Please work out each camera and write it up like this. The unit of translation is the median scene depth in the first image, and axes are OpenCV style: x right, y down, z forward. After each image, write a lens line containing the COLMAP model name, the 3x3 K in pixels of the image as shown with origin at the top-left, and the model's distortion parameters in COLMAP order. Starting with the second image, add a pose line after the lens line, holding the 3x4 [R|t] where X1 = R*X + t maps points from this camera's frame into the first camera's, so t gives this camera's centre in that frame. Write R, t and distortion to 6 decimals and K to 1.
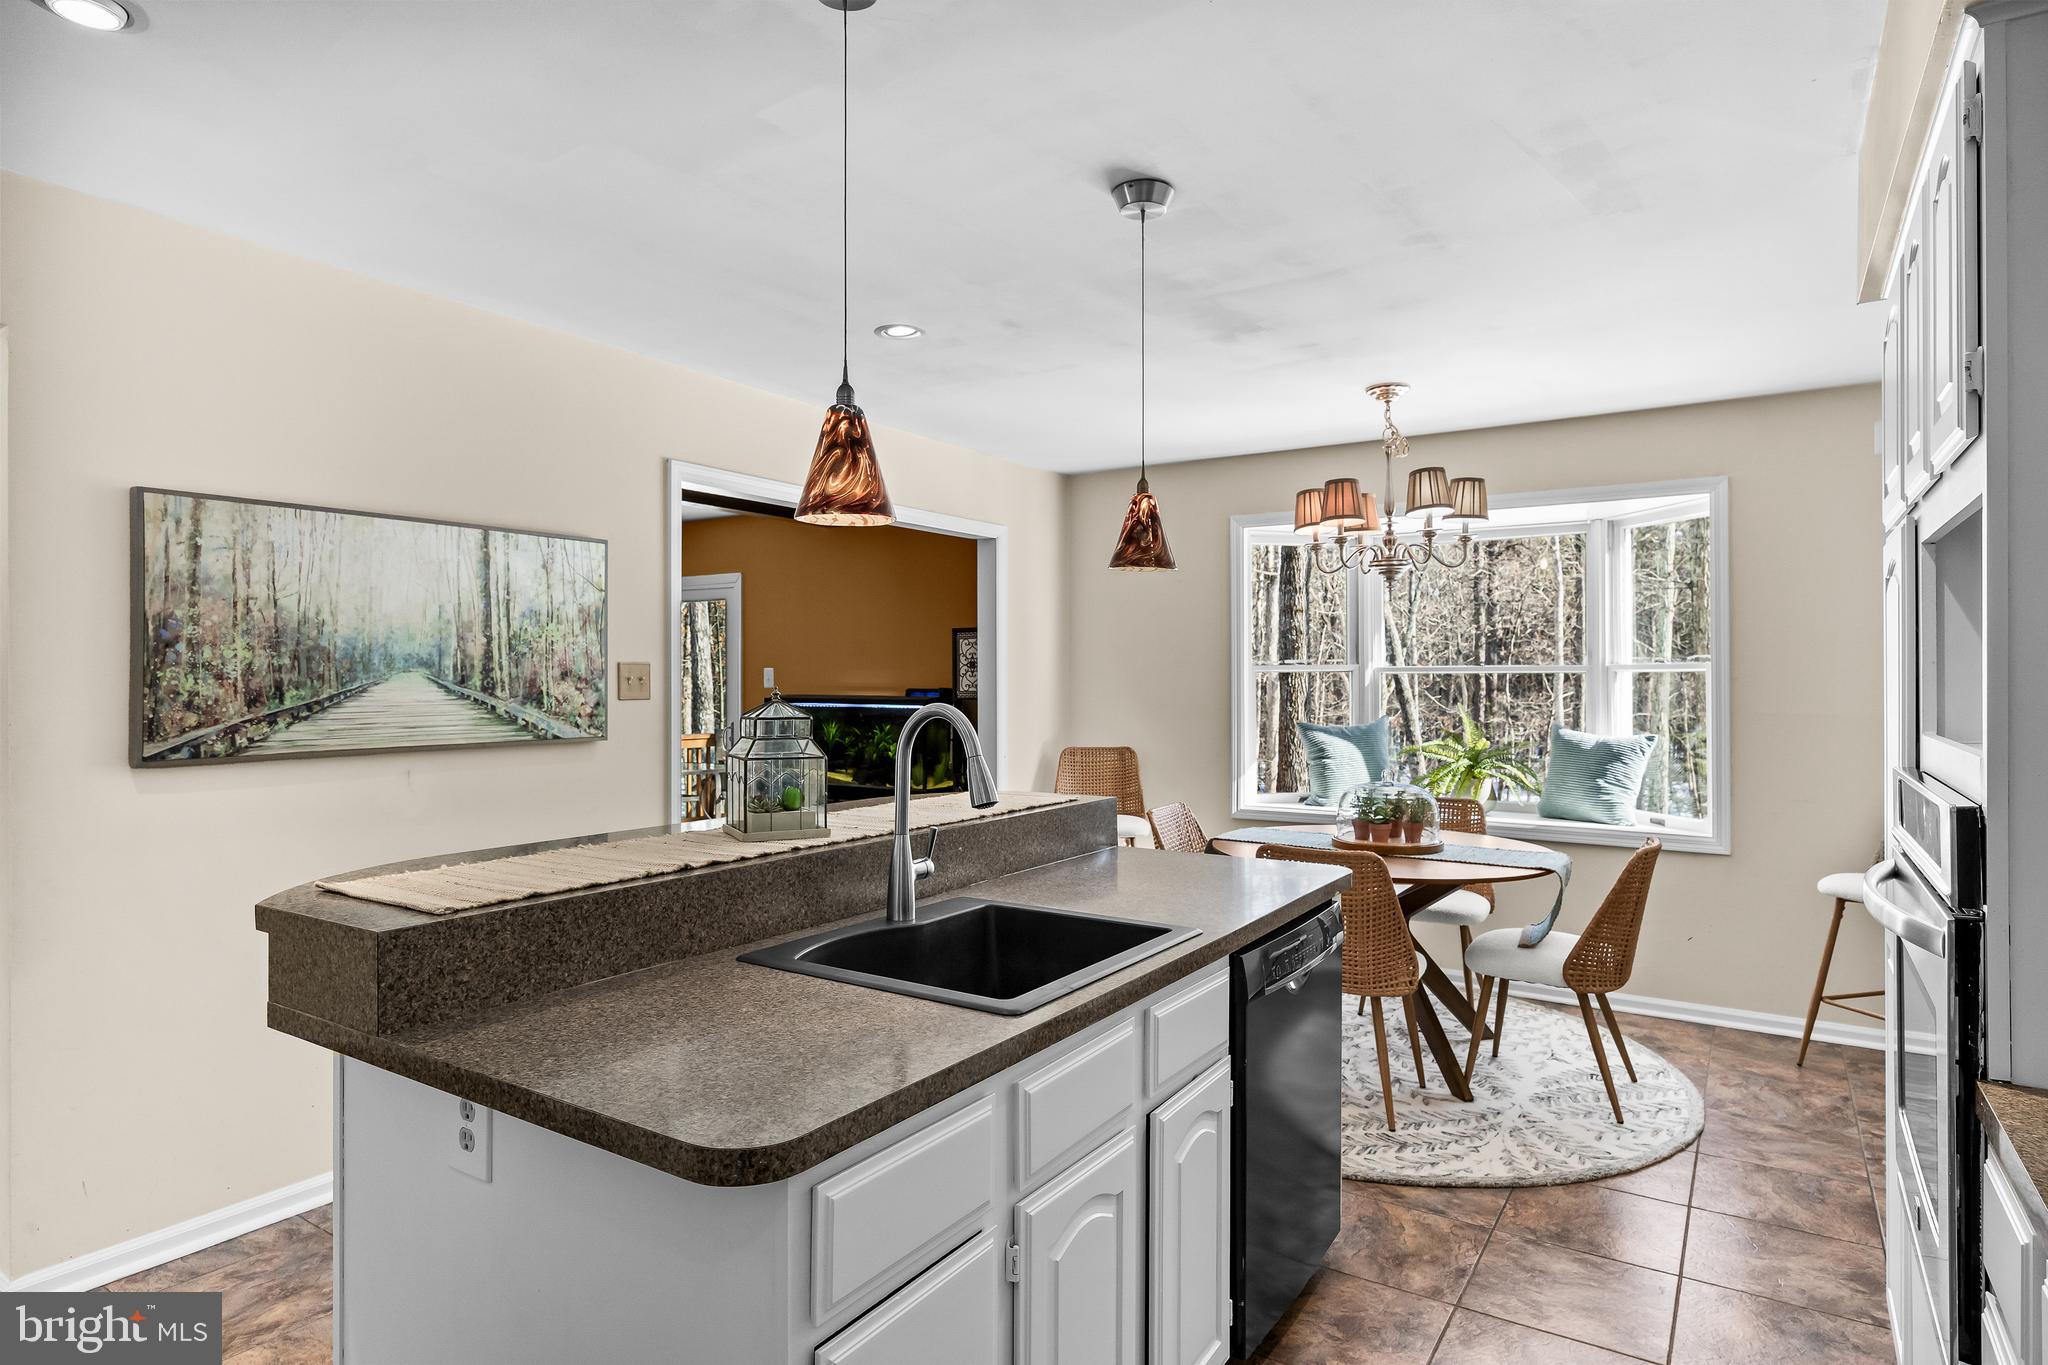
lens RADIAL K [[1134.1, 0, 1040.4], [0, 1134.1, 669.5], [0, 0, 1]] dist [-0.006418, -0.004194]
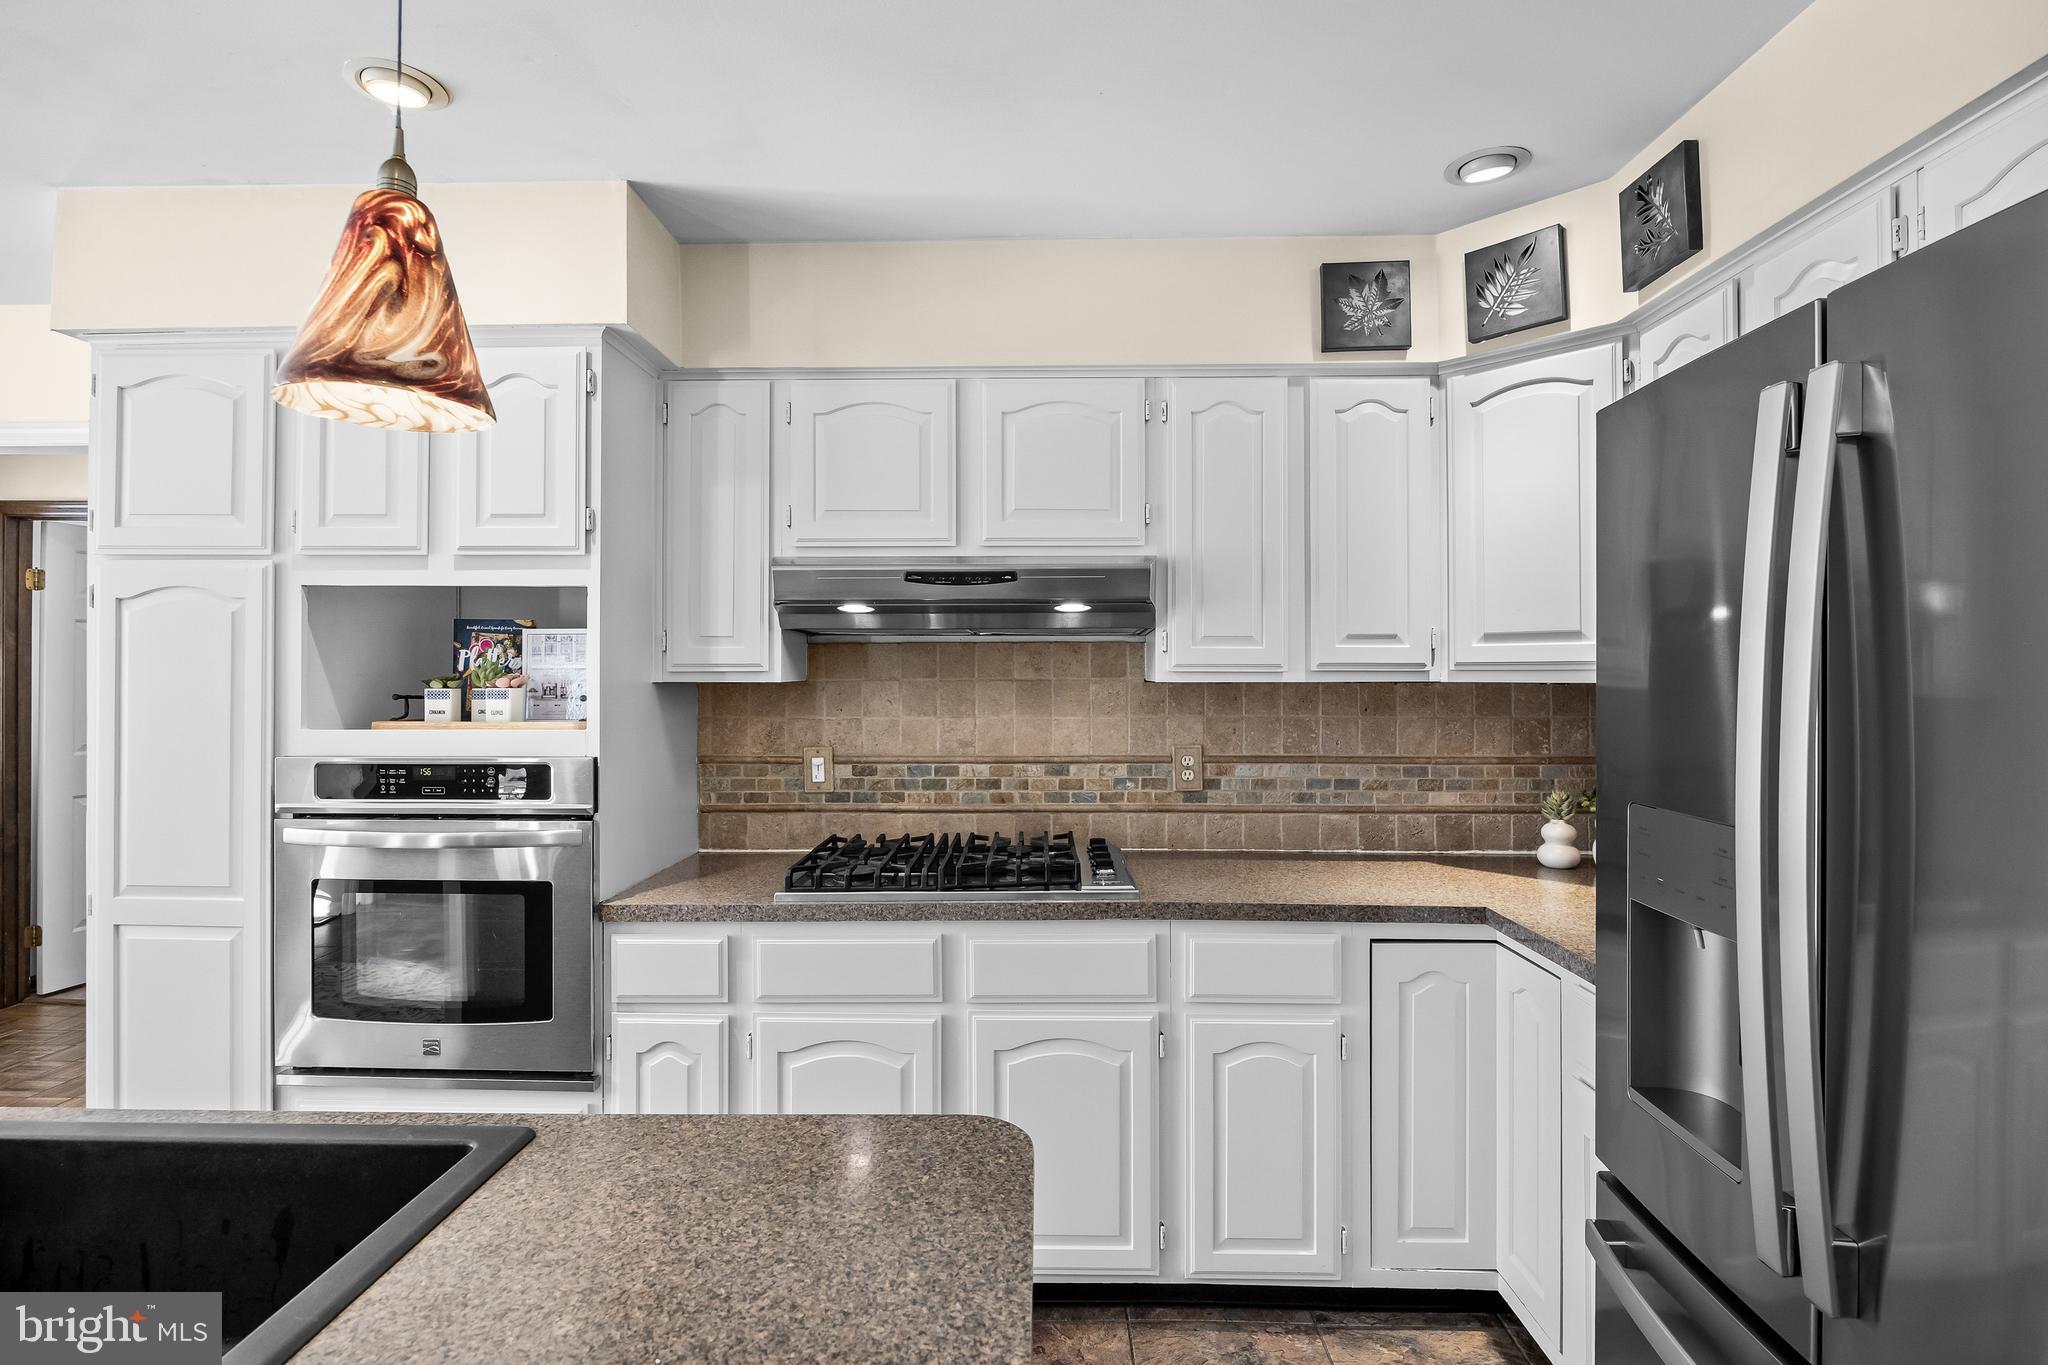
lens RADIAL K [[1072.9, 0, 1032.1], [0, 1072.9, 679.0], [0, 0, 1]] dist [0.003242, 0.000282]
pose [[-0.540865, 0.003643, 0.841101, -0.826259], [0.002002, 0.999993, -0.003045, 0.006906], [-0.841107, 0.000037, -0.540869, 1.135507]]
